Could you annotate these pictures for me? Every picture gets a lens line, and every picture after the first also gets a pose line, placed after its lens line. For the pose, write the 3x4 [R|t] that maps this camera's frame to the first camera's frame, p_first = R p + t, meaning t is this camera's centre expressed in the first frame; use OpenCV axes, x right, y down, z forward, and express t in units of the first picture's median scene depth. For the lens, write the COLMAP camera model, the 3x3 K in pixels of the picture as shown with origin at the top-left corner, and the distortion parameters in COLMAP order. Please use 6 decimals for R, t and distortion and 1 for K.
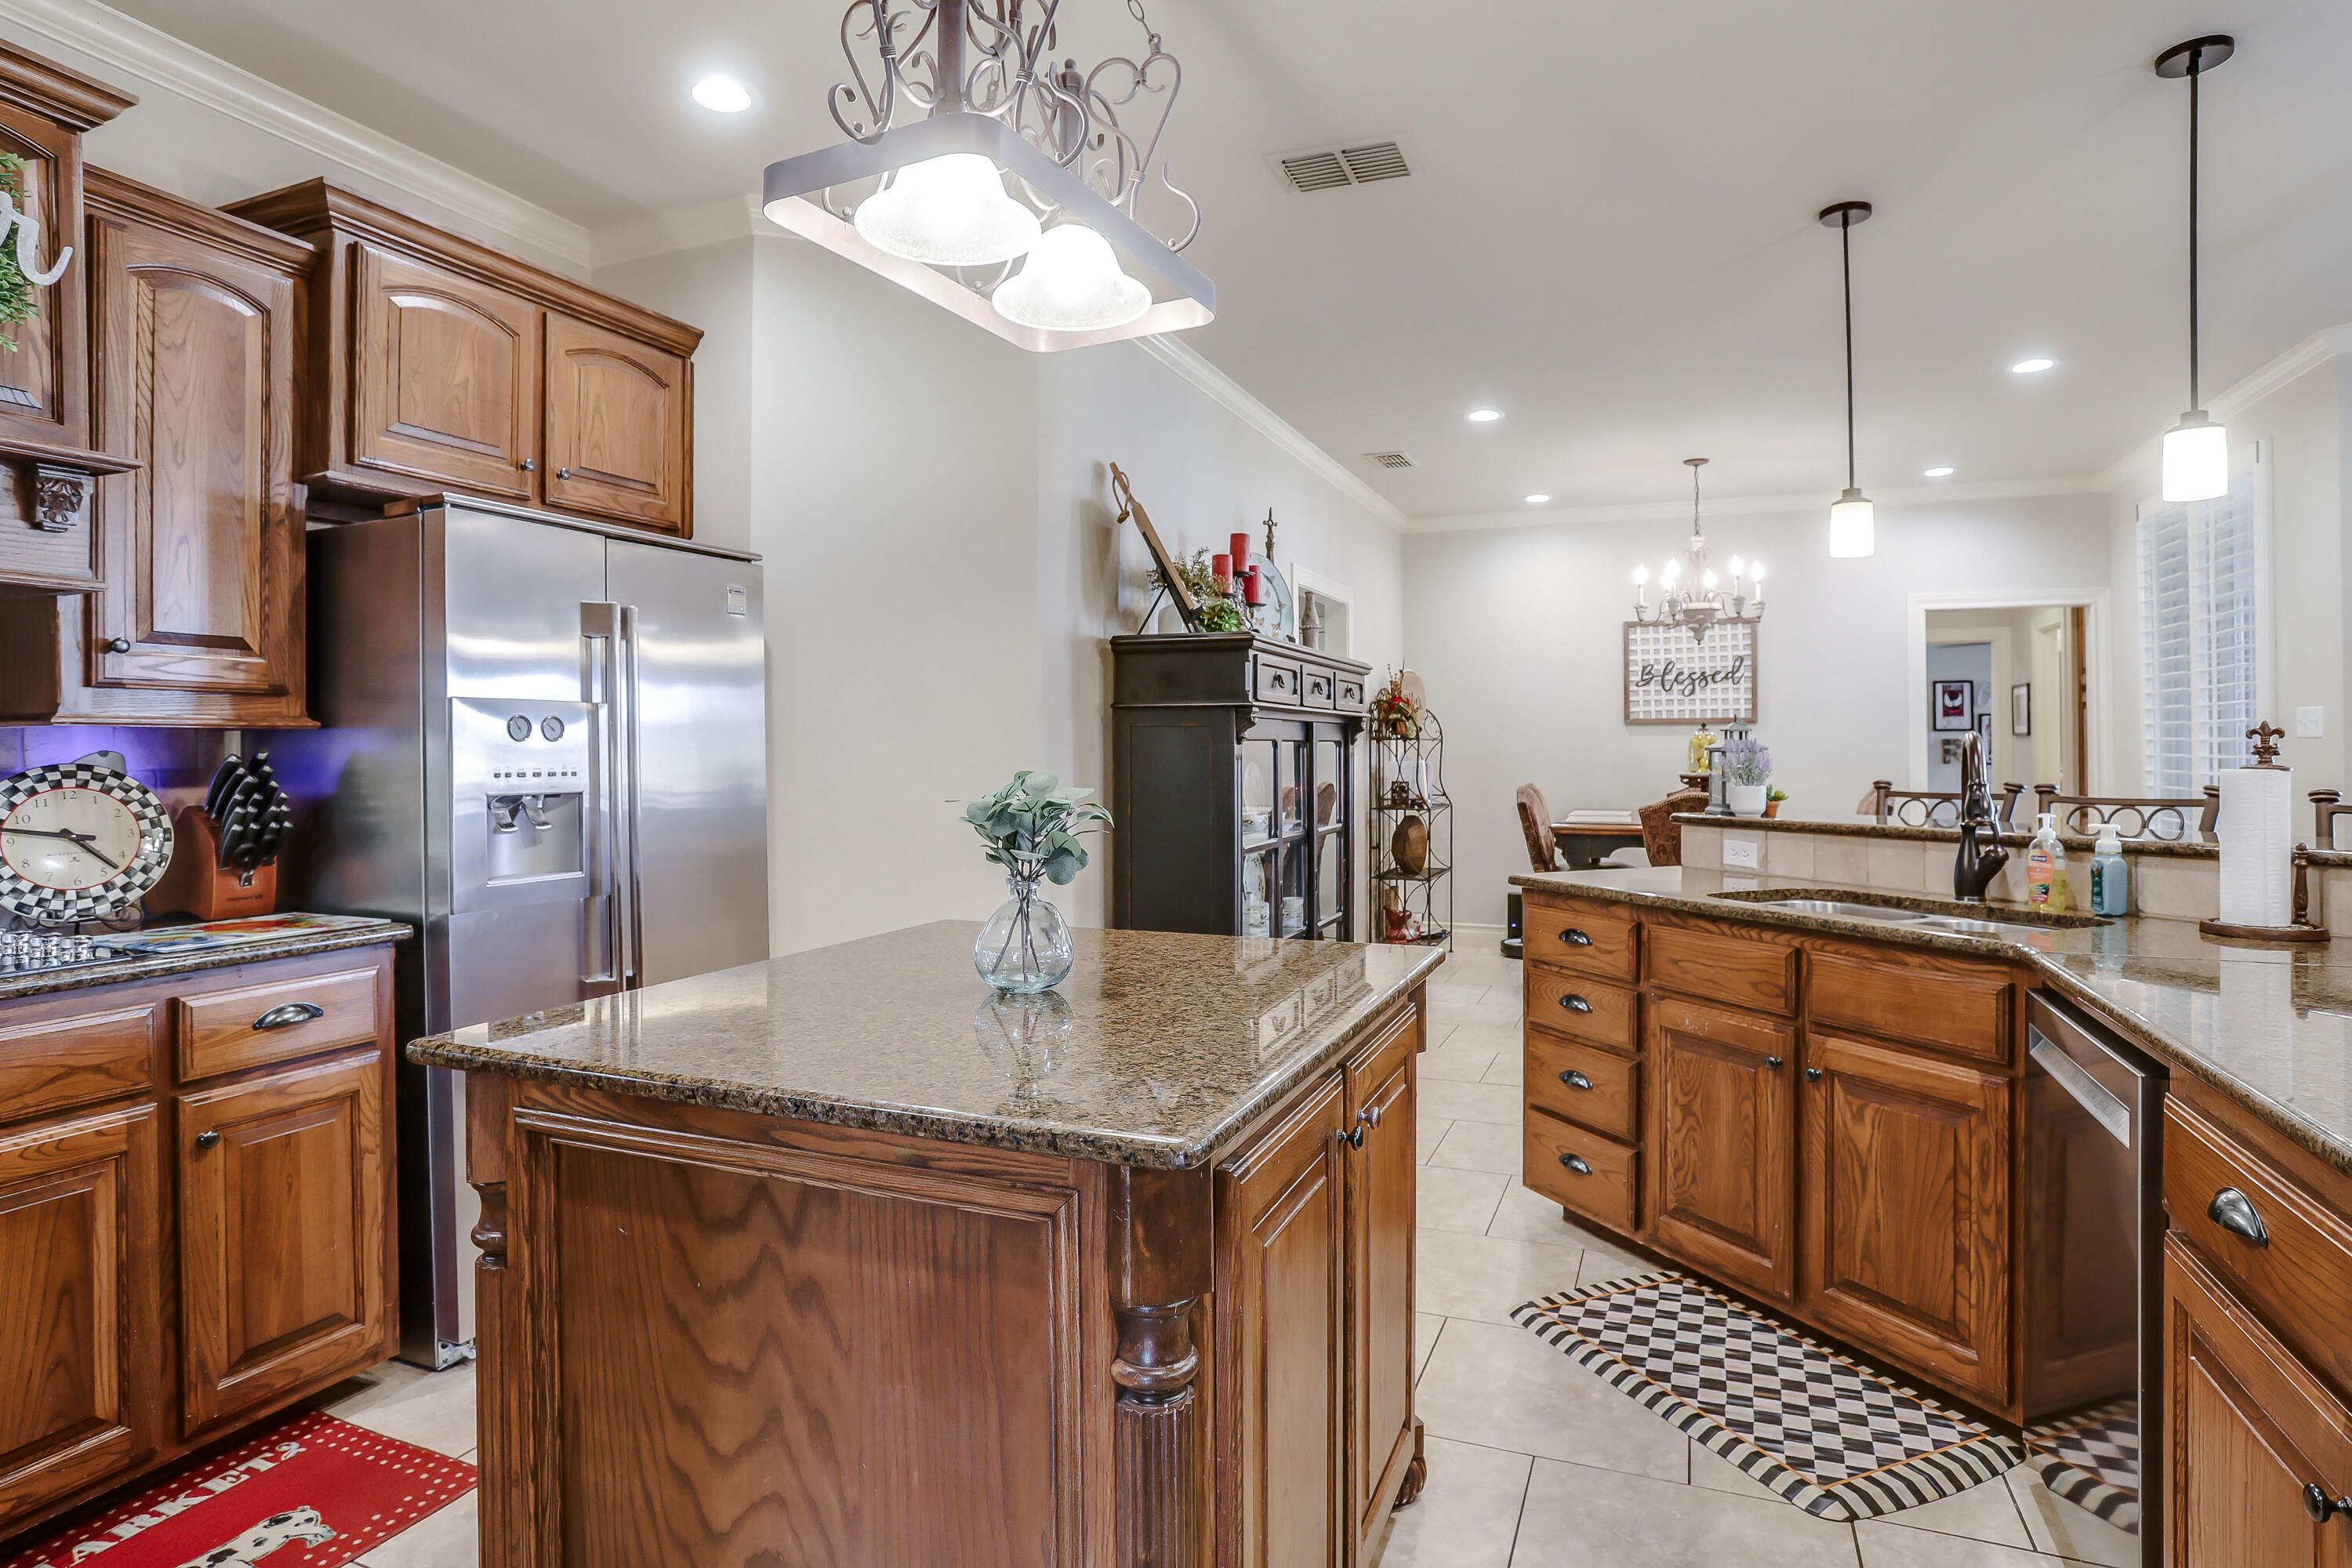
lens RADIAL K [[1266.4, 0, 1173.0], [0, 1266.4, 722.4], [0, 0, 1]] dist [-0.075015, 0.020861]
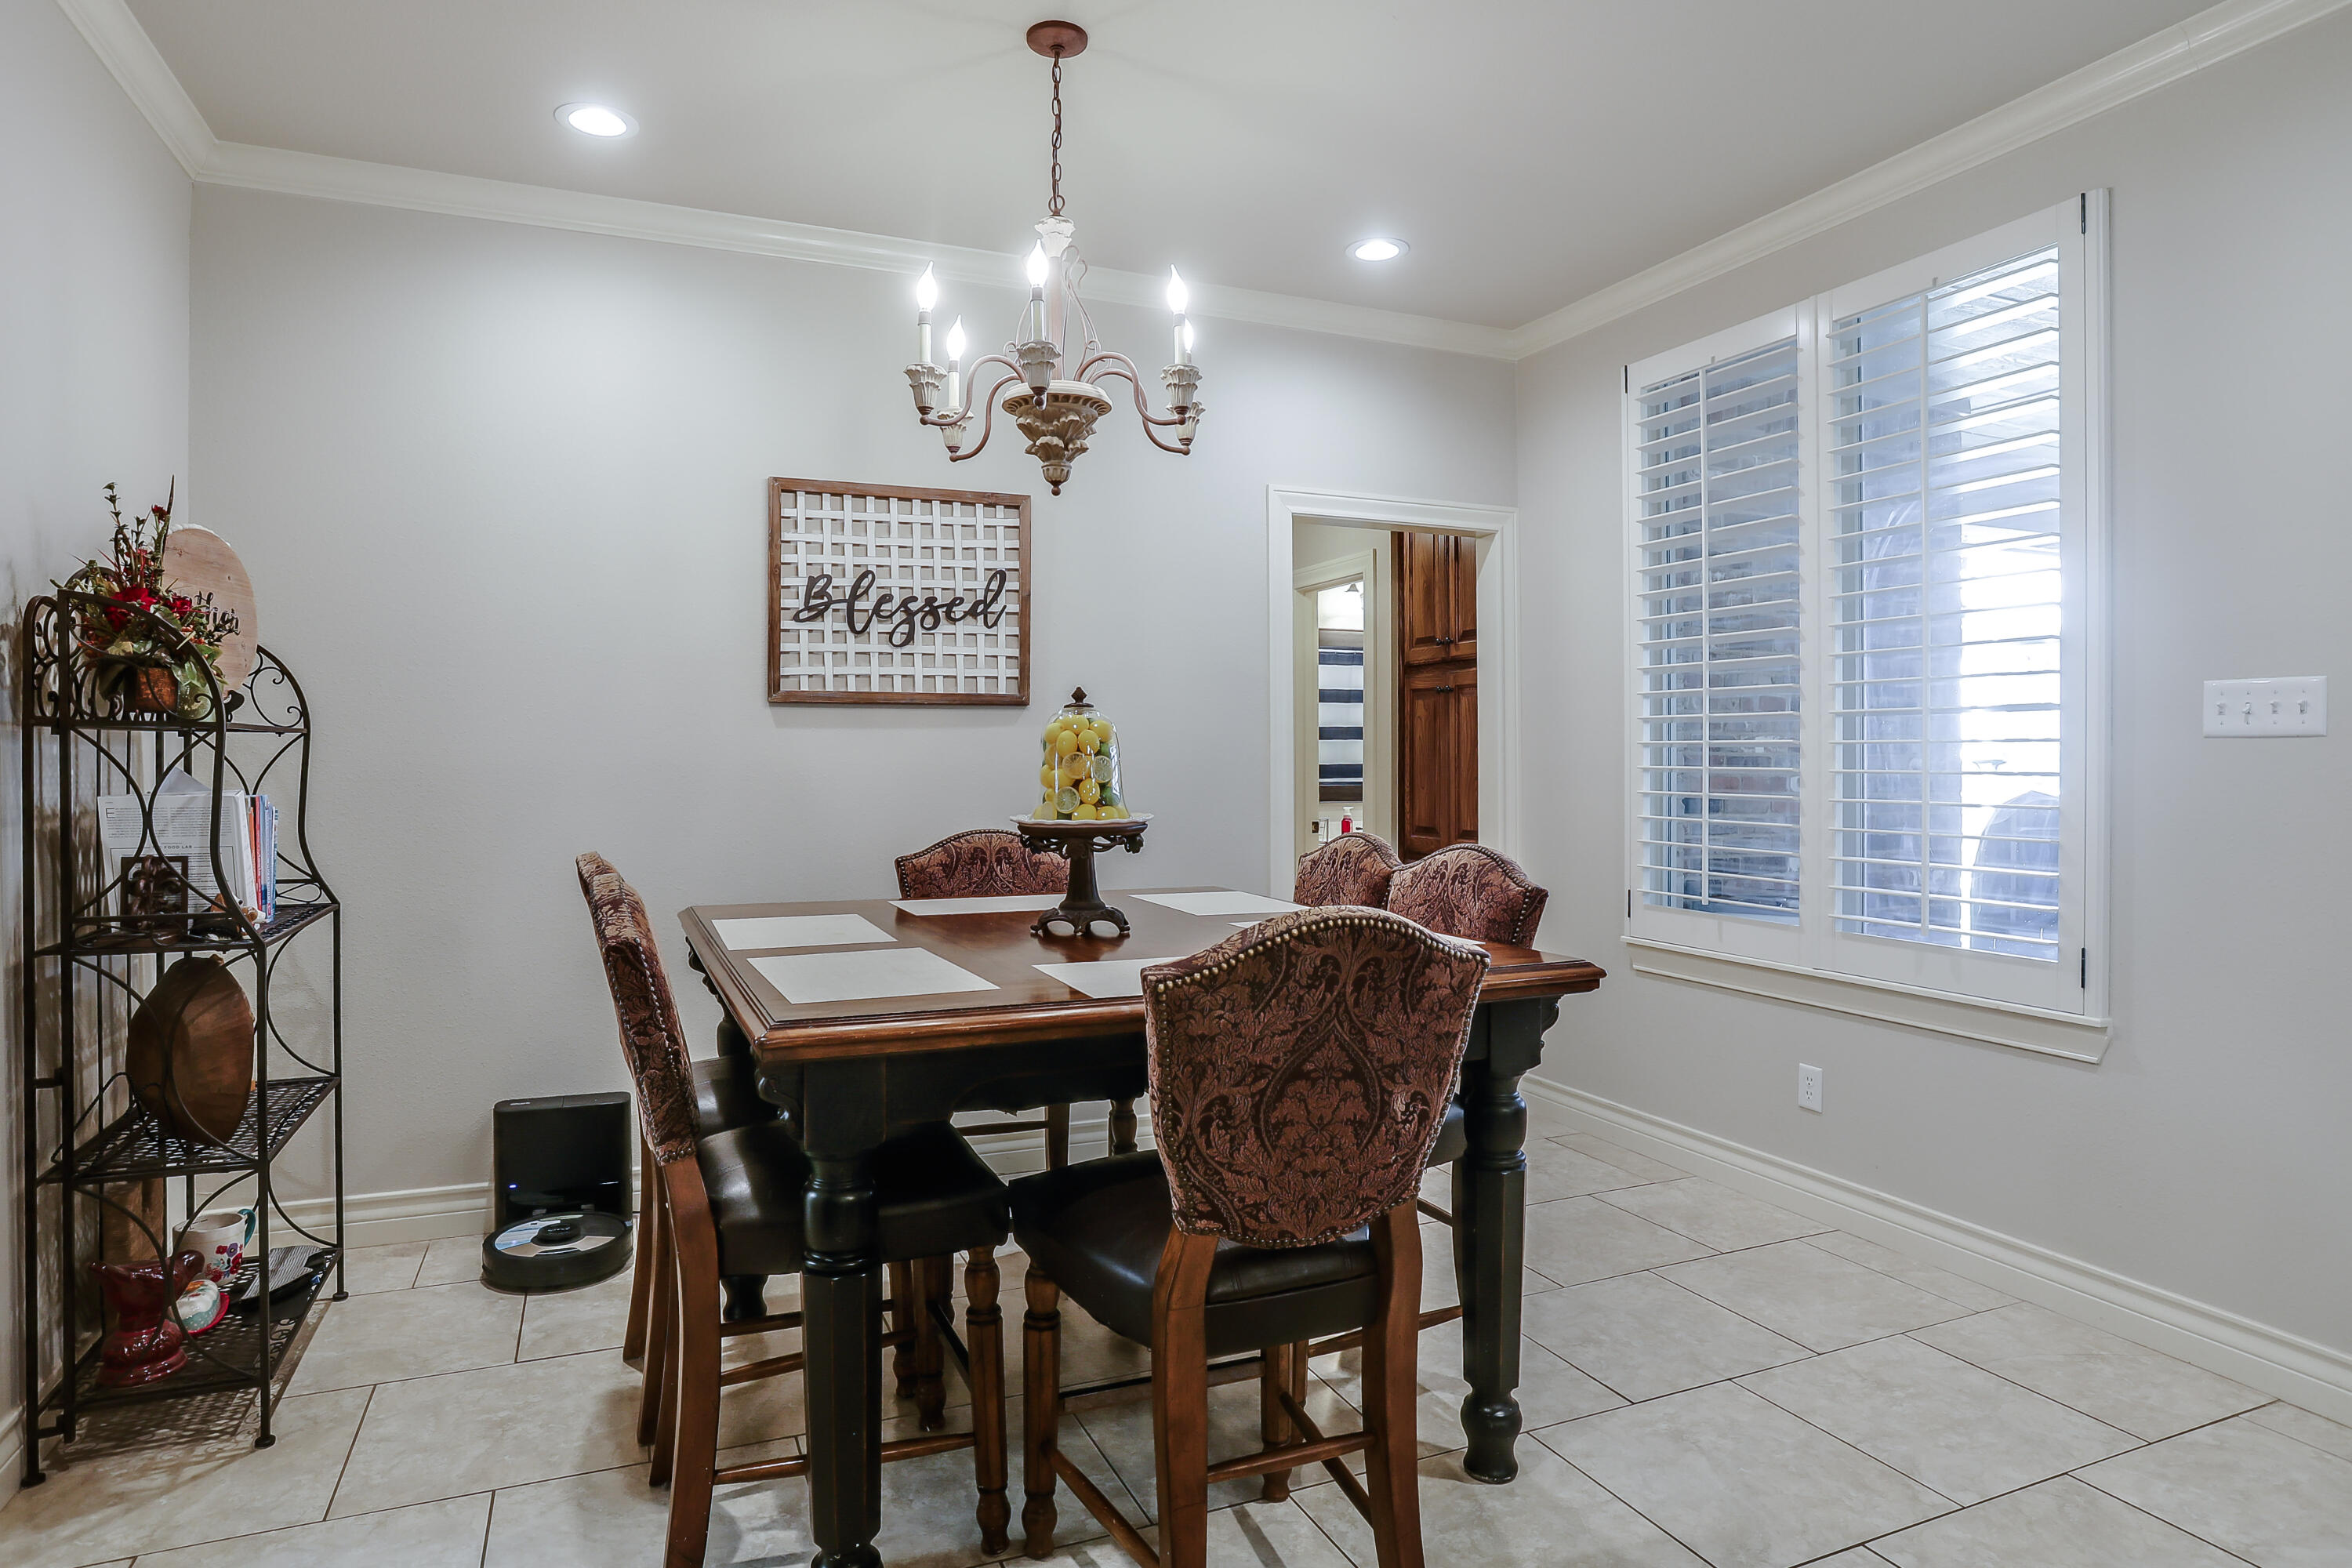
lens RADIAL K [[1342.5, 0, 1172.6], [0, 1342.5, 753.8], [0, 0, 1]] dist [-0.075099, 0.054197]
pose [[0.703458, 0.001374, 0.710736, 0.122846], [-0.009095, 0.999934, 0.007068, 0.015577], [-0.710679, -0.011436, 0.703423, 0.571057]]
